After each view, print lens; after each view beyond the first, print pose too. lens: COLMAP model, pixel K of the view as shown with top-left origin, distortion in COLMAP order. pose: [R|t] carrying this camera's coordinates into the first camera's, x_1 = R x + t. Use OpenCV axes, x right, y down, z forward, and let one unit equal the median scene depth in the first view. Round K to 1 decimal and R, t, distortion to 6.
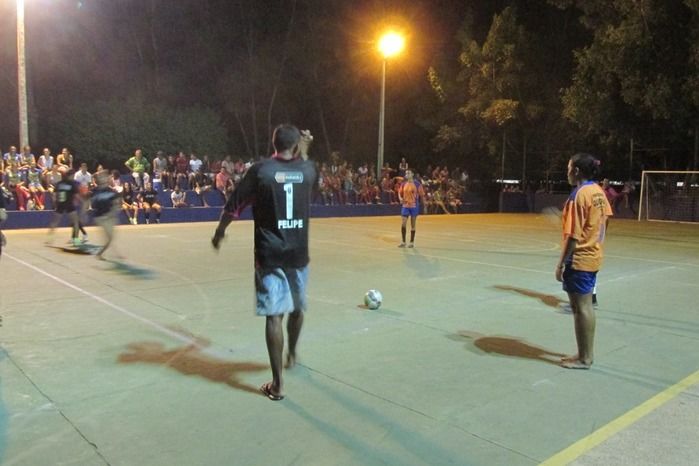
lens RADIAL K [[571.2, 0, 352.2], [0, 571.2, 232.1], [0, 0, 1]] dist [-0.042101, 0.004628]
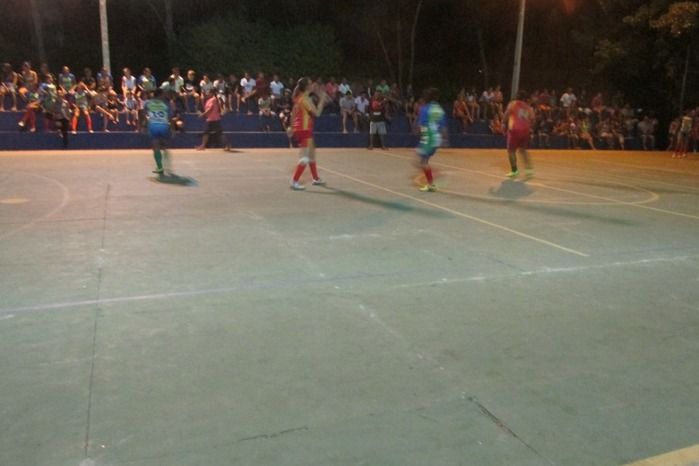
lens RADIAL K [[571.2, 0, 352.2], [0, 571.2, 232.1], [0, 0, 1]] dist [-0.042101, 0.004628]
pose [[0.939272, 0.084475, -0.332614, 0.156282], [-0.042425, 0.990378, 0.131724, -0.008783], [0.340541, -0.109613, 0.933818, 0.135337]]
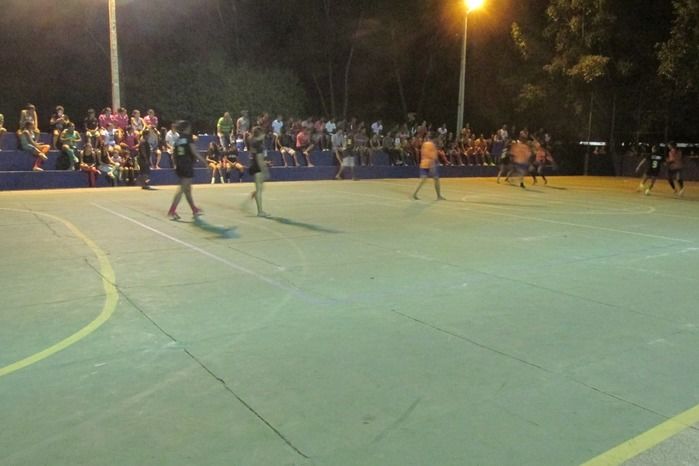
lens RADIAL K [[571.2, 0, 352.2], [0, 571.2, 232.1], [0, 0, 1]] dist [-0.042101, 0.004628]
pose [[0.992090, 0.019586, -0.123990, -0.010830], [-0.011460, 0.997760, 0.065914, 0.003319], [0.125003, -0.063971, 0.990092, -0.001058]]
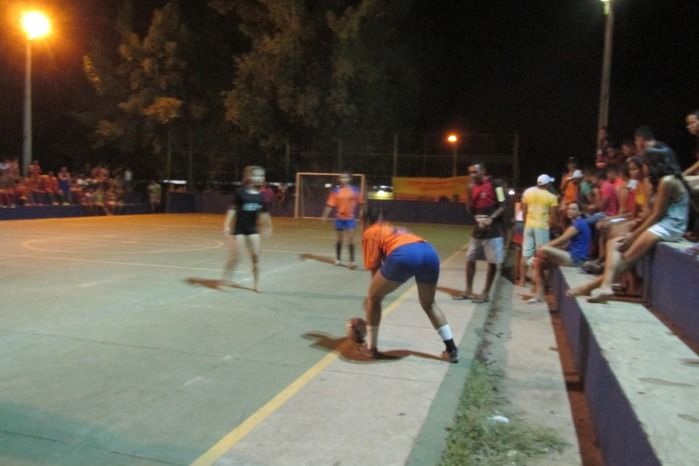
lens RADIAL K [[571.2, 0, 352.2], [0, 571.2, 232.1], [0, 0, 1]] dist [-0.042101, 0.004628]
pose [[0.845428, -0.032073, 0.533125, 0.008894], [0.033233, 0.999420, 0.007425, 0.002236], [-0.533054, 0.011440, 0.846004, 0.006006]]
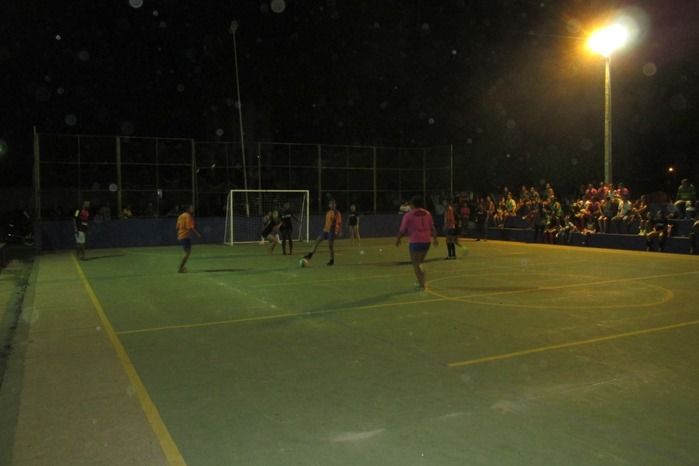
lens RADIAL K [[571.2, 0, 352.2], [0, 571.2, 232.1], [0, 0, 1]] dist [-0.042101, 0.004628]
pose [[-0.260972, 0.024446, -0.965037, 0.638043], [-0.086847, 0.995031, 0.048691, -0.043594], [0.961432, 0.096517, -0.257552, 0.636705]]
